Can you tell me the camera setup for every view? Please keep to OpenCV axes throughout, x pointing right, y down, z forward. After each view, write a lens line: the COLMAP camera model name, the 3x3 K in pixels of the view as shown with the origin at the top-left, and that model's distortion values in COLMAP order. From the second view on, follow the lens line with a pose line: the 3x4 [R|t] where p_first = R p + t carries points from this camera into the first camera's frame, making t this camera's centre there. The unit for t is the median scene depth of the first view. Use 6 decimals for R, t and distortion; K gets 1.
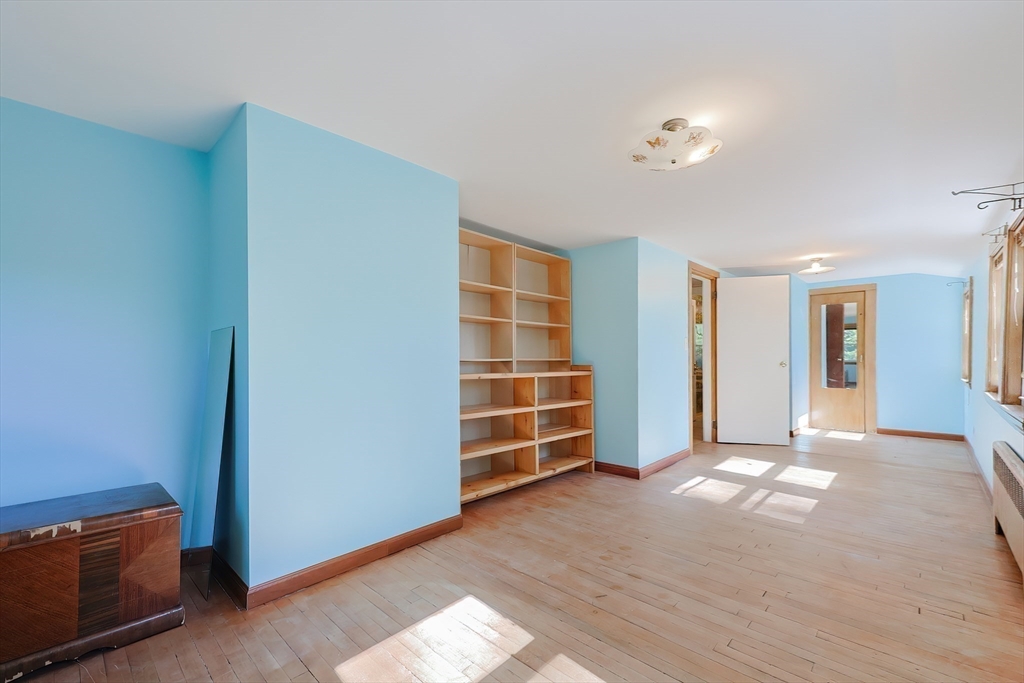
lens RADIAL K [[441.2, 0, 512.2], [0, 441.2, 344.1], [0, 0, 1]] dist [0.011714, -0.000148]
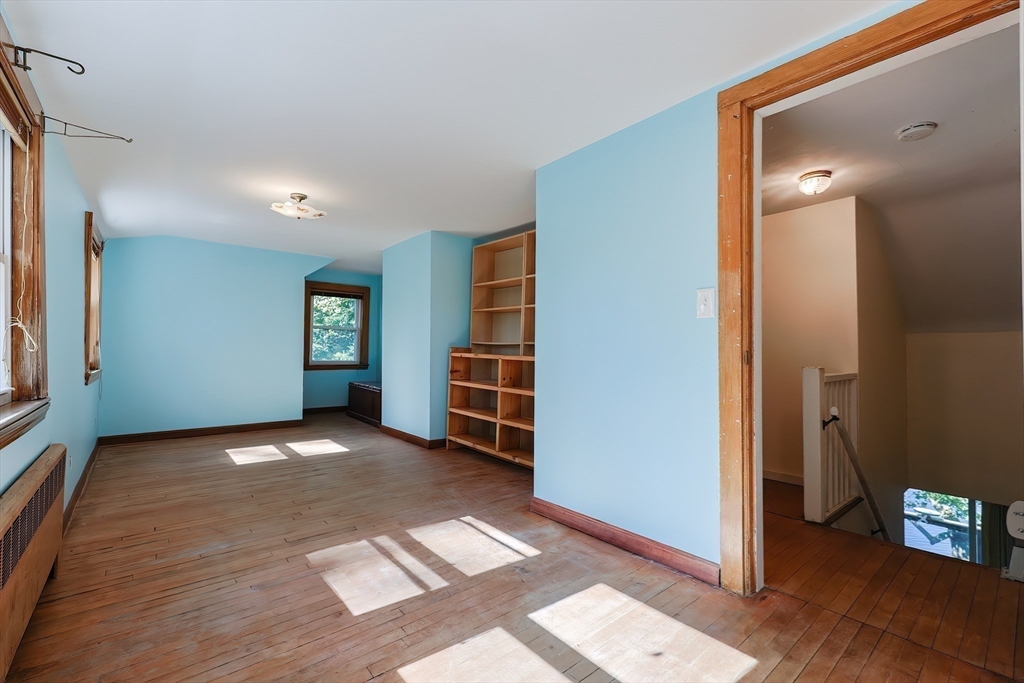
lens RADIAL K [[441.2, 0, 512.2], [0, 441.2, 344.1], [0, 0, 1]] dist [0.011714, -0.000148]
pose [[-0.130623, -0.011021, -0.991371, 1.150046], [0.016998, 0.999766, -0.013354, 0.056467], [0.991286, -0.018596, -0.130405, 1.233959]]
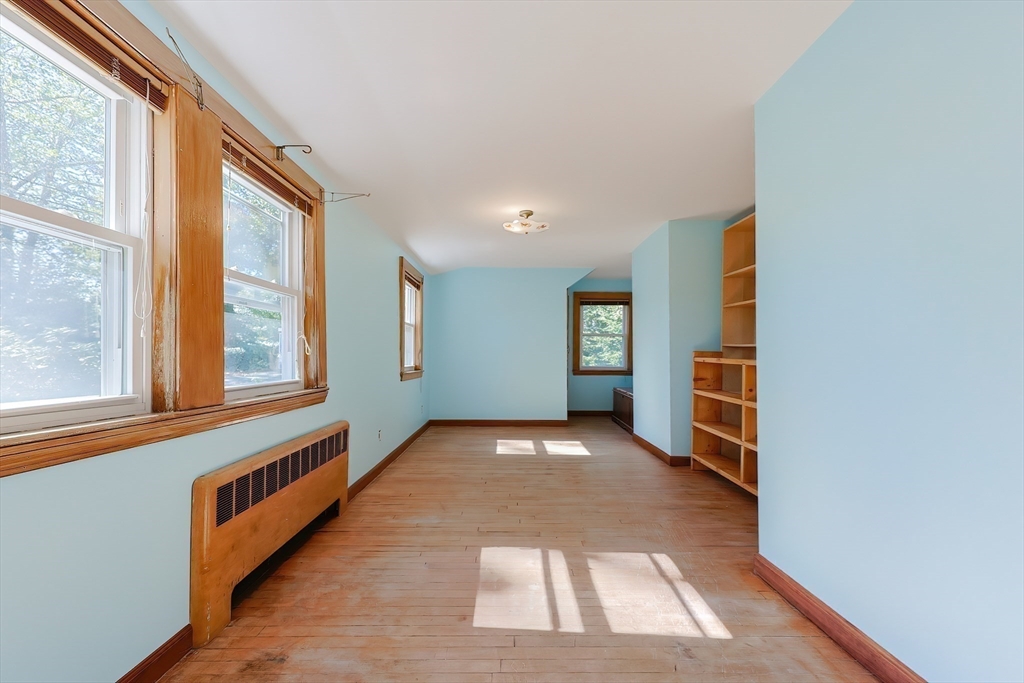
lens RADIAL K [[433.0, 0, 514.5], [0, 433.0, 349.2], [0, 0, 1]] dist [0.015858, 0.000051]
pose [[-0.726307, -0.009085, -0.687310, 0.972972], [0.017717, 0.999333, -0.031931, 0.067517], [0.687142, -0.035369, -0.725662, 1.370600]]
